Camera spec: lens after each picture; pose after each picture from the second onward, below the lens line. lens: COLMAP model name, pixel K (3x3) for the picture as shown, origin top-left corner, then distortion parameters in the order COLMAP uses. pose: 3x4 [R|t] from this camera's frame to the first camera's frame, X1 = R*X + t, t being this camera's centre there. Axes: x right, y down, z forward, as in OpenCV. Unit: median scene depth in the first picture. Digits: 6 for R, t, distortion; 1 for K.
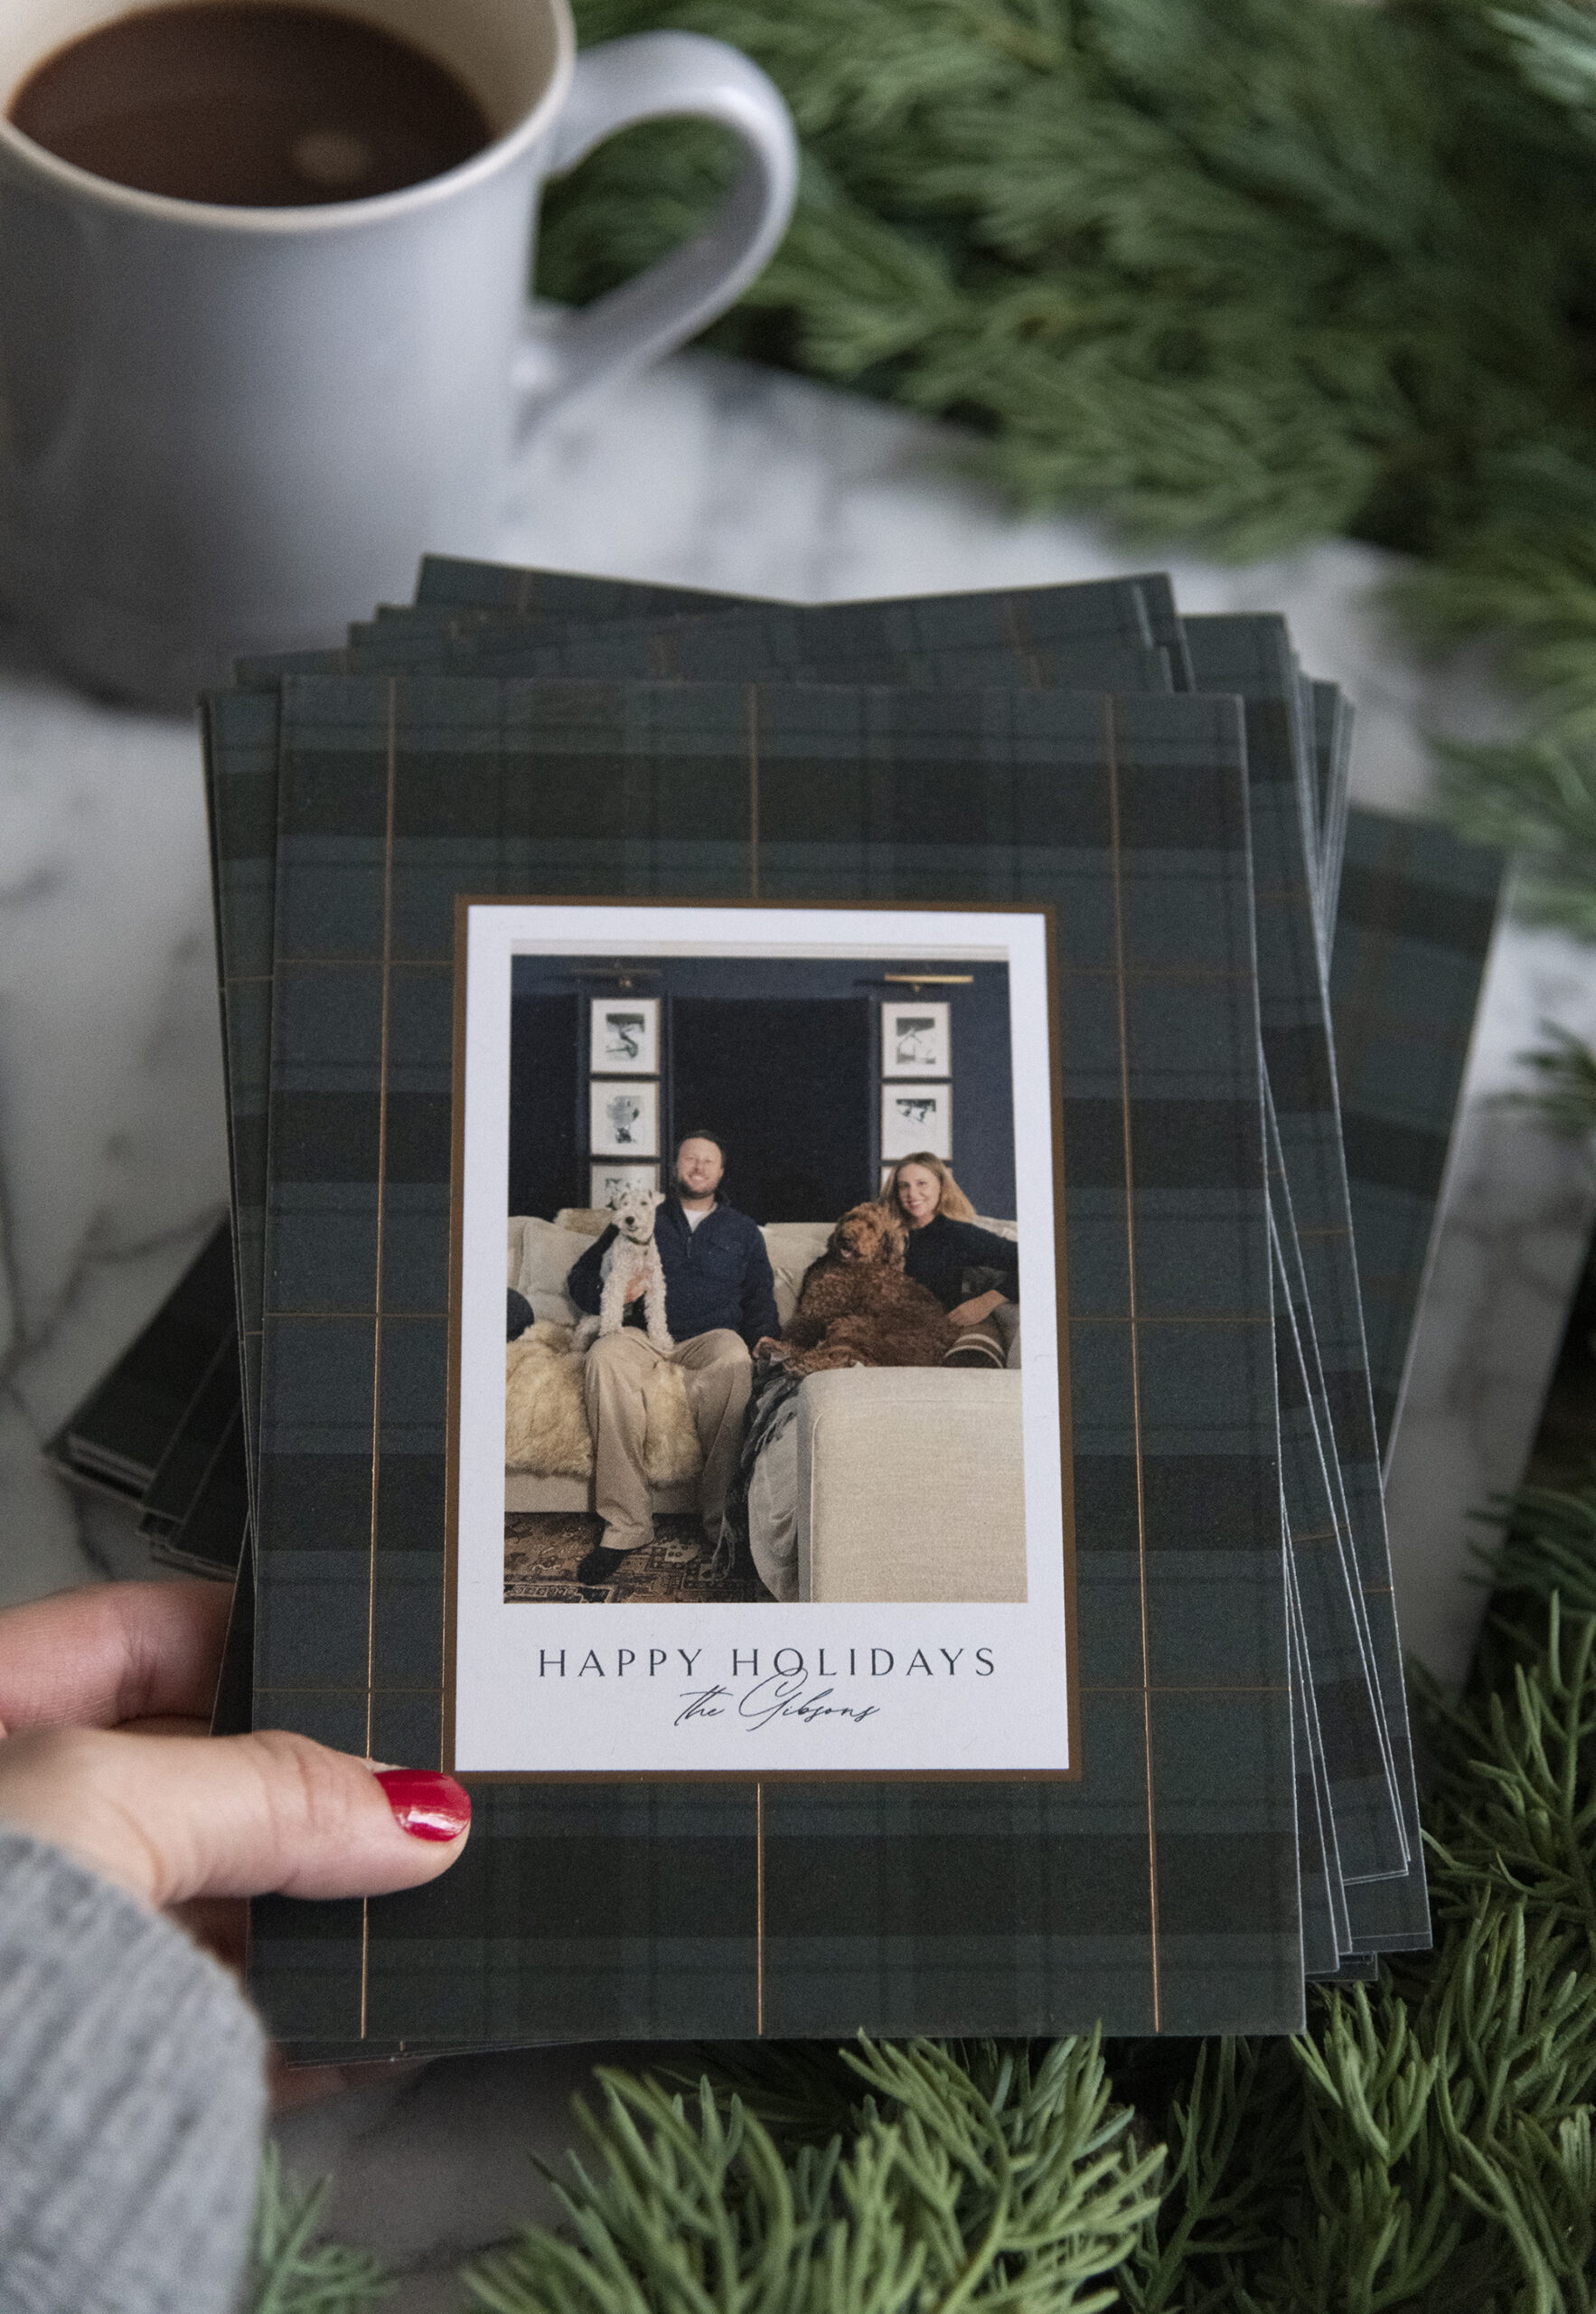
lens RADIAL K [[5165.7, 0, 797.7], [0, 5165.7, 1157.1], [0, 0, 1]] dist [0.047878, 0.000000]
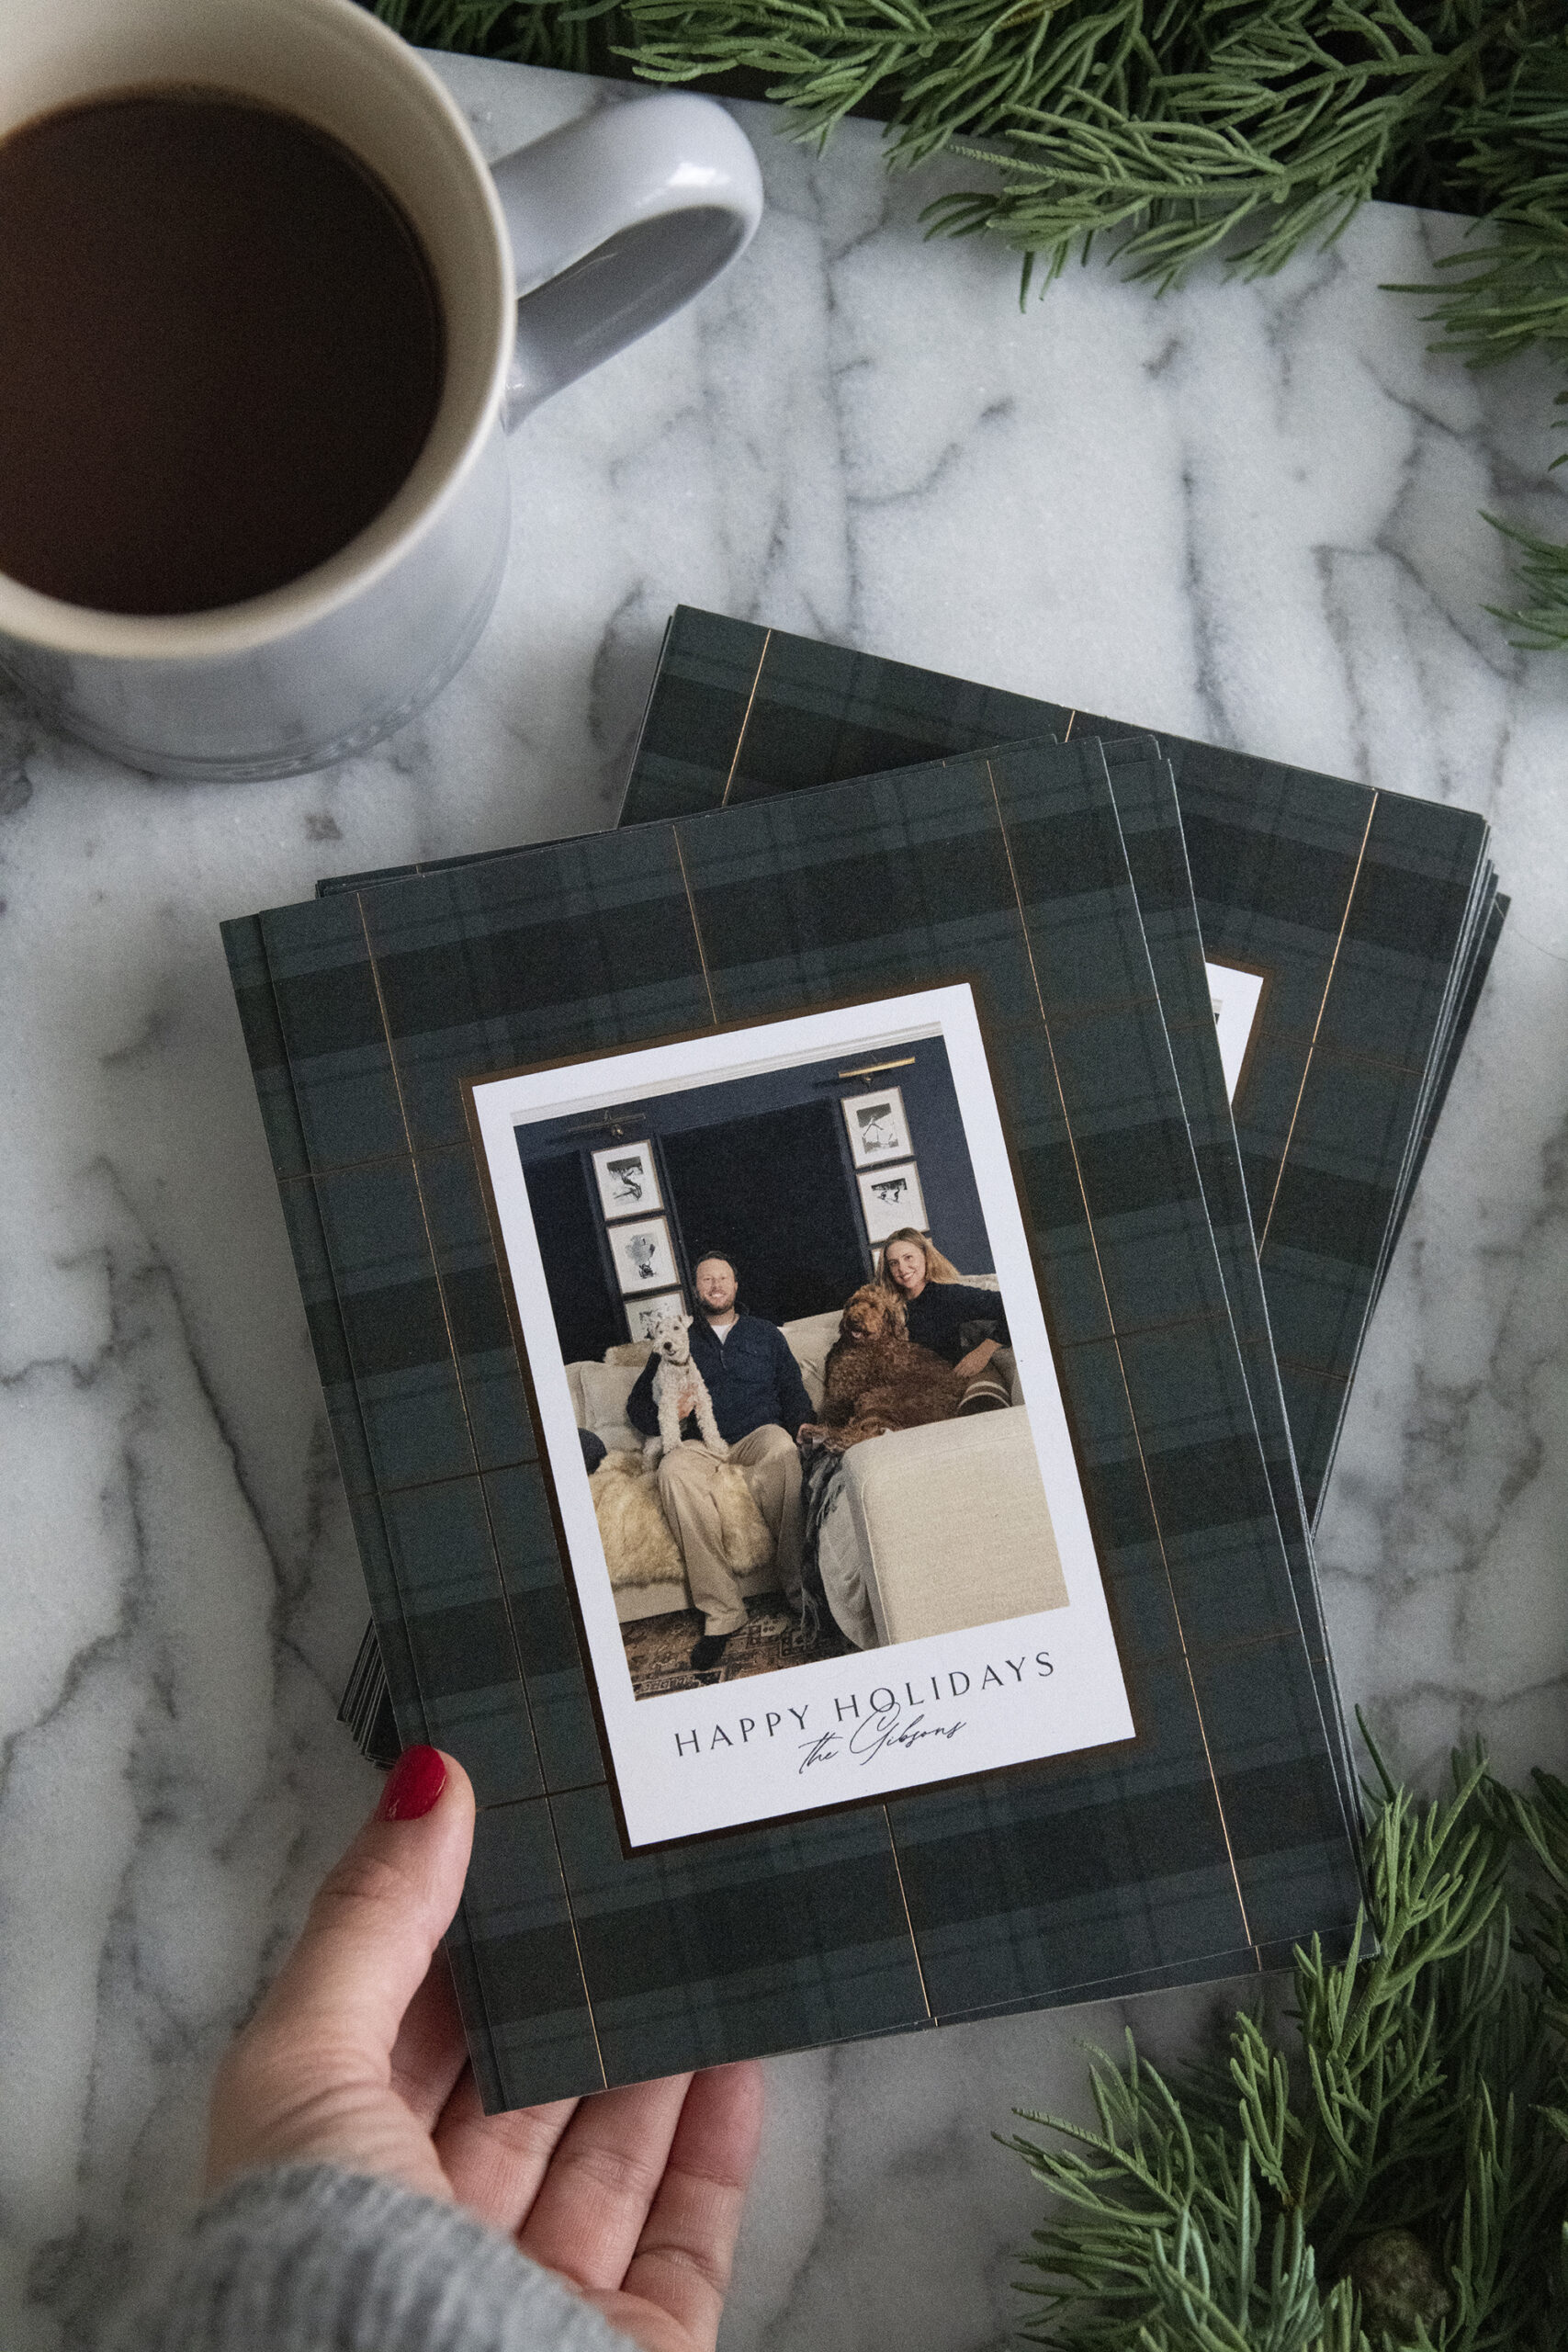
lens RADIAL K [[3834.2, 0, 782.4], [0, 3834.2, 1175.2], [0, 0, 1]] dist [0.012221, 0.000000]
pose [[0.977224, -0.212149, 0.005015, -0.003577], [0.212141, 0.976042, -0.048357, 0.021237], [0.005364, 0.048320, 0.998818, 0.138054]]
